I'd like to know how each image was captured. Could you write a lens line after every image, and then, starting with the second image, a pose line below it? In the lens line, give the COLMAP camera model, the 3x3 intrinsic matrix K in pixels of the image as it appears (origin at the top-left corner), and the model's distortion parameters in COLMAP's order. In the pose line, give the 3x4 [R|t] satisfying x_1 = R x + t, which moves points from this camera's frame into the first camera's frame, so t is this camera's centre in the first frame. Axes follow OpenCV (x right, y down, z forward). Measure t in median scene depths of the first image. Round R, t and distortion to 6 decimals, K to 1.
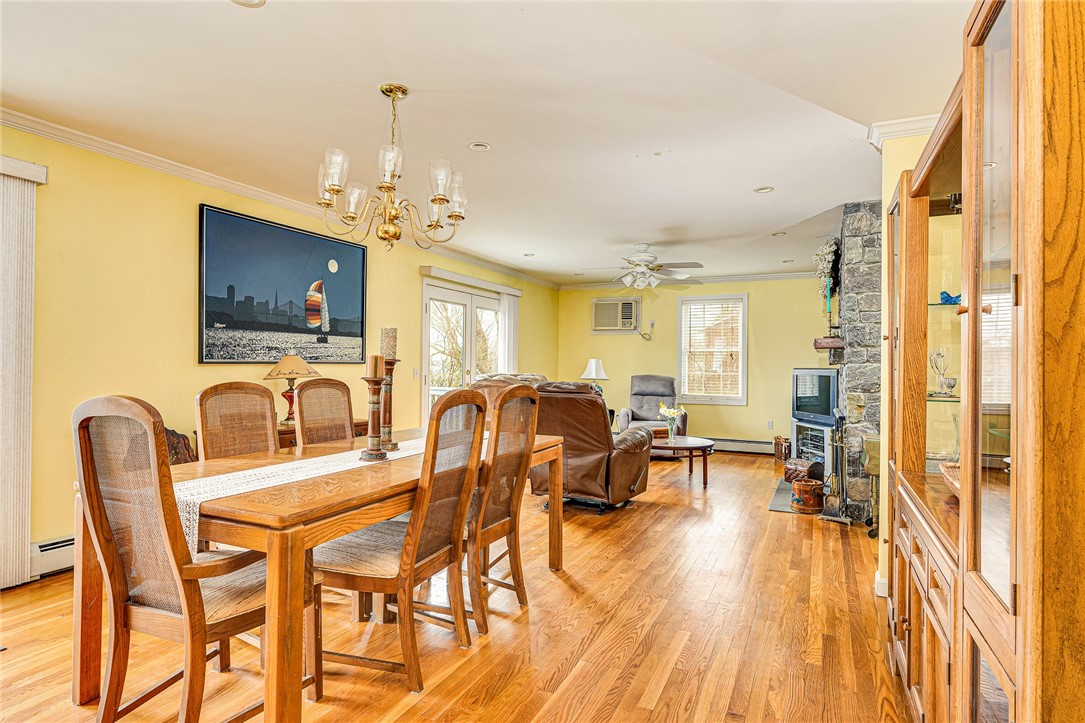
lens RADIAL K [[583.4, 0, 542.5], [0, 583.4, 361.5], [0, 0, 1]] dist [-0.001436, -0.000083]
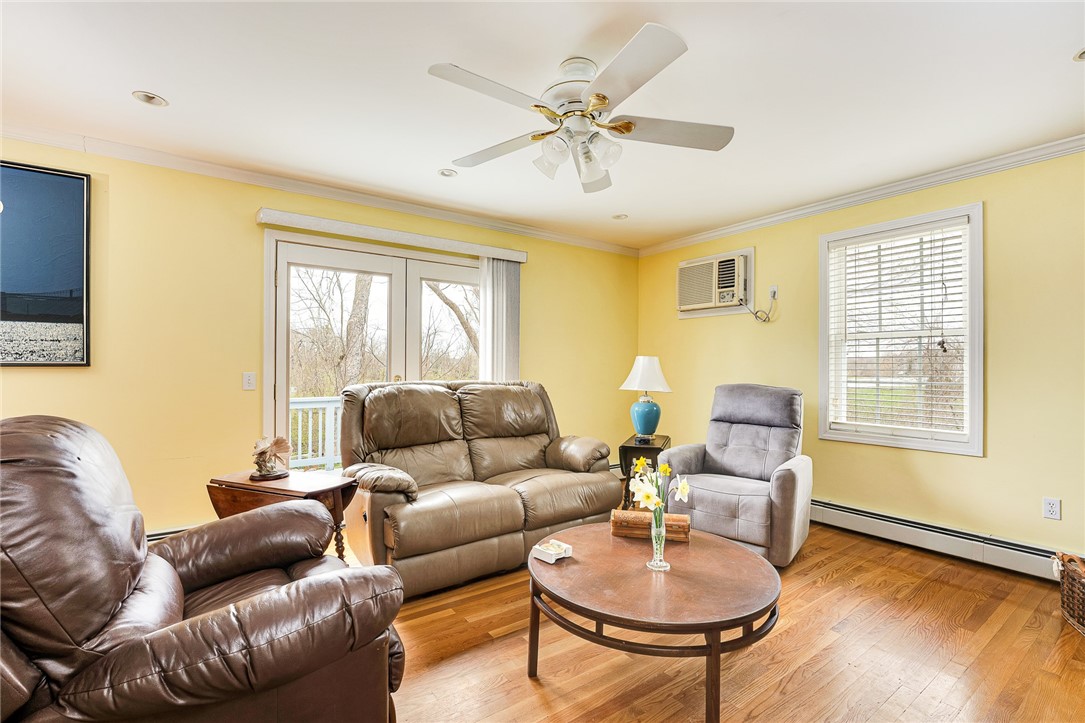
lens RADIAL K [[473.3, 0, 542.5], [0, 473.3, 361.5], [0, 0, 1]] dist [-0.021427, -0.000194]
pose [[0.871027, -0.009021, -0.491153, 0.287932], [0.006769, 0.999957, -0.006363, 0.004176], [0.491189, 0.002218, 0.871050, 0.660043]]
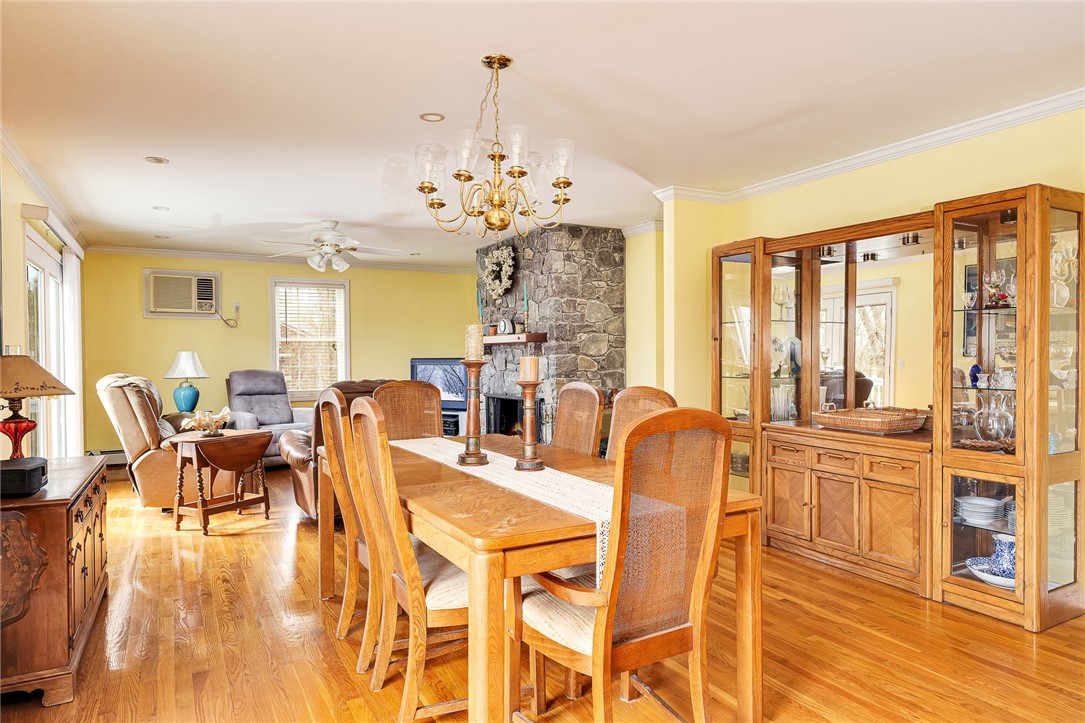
lens RADIAL K [[675.6, 0, 542.5], [0, 675.6, 361.5], [0, 0, 1]] dist [0.004610, 0.000730]
pose [[0.587407, -0.024576, 0.808918, -0.434733], [0.007891, 0.999665, 0.024640, -0.011693], [-0.809253, -0.008090, 0.587405, 0.132730]]
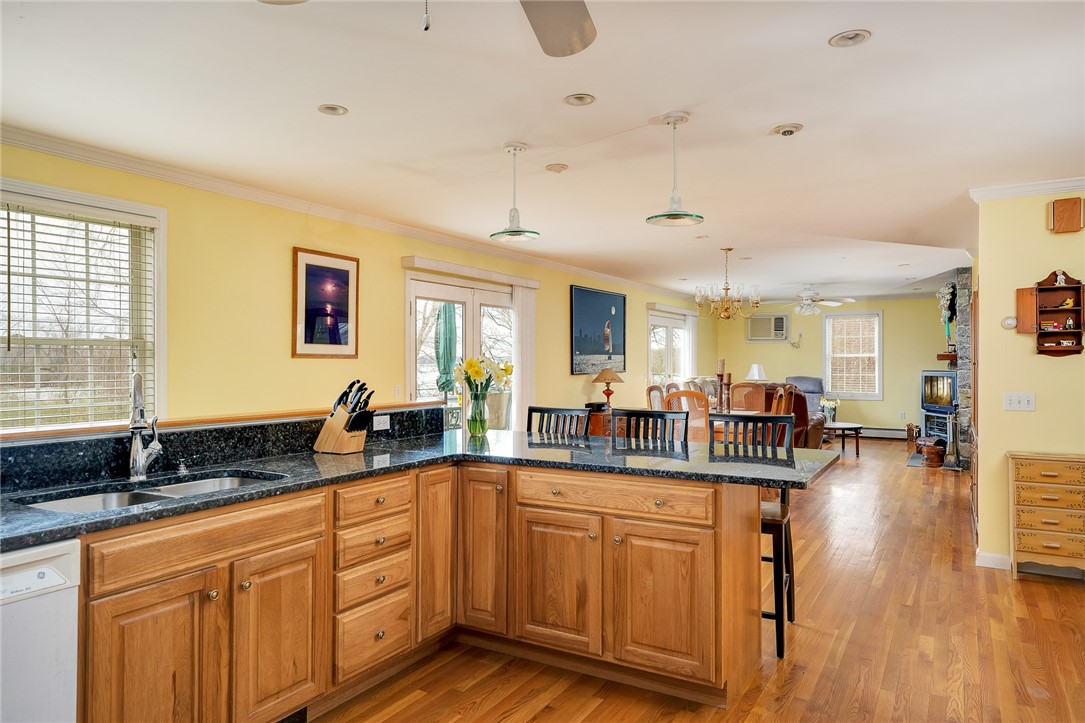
lens RADIAL K [[675.6, 0, 542.5], [0, 675.6, 361.5], [0, 0, 1]] dist [0.004610, 0.000730]
pose [[0.994606, -0.011258, -0.103111, -0.274336], [0.011845, 0.999917, 0.005083, -0.028721], [0.103045, -0.006277, 0.994657, -0.629660]]
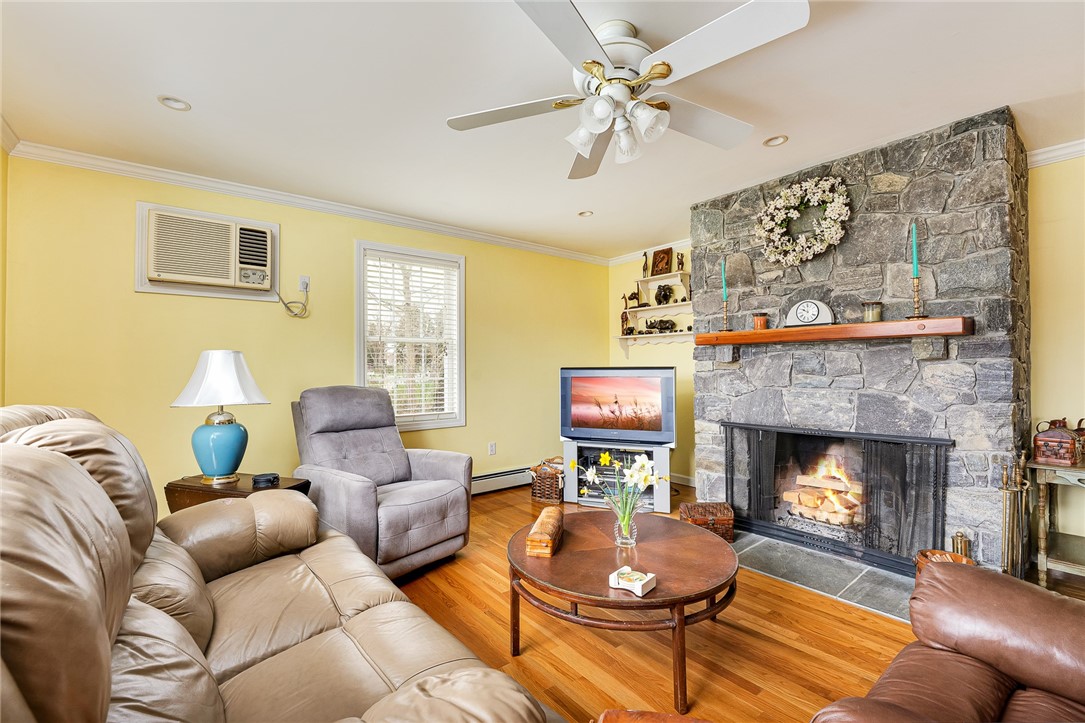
lens RADIAL K [[460.9, 0, 542.5], [0, 460.9, 361.5], [0, 0, 1]] dist [-0.009018, 0.000300]
pose [[0.447396, -0.000474, 0.894336, -0.099342], [0.003674, 0.999992, -0.001308, 0.004764], [-0.894328, 0.003871, 0.447395, 0.850888]]
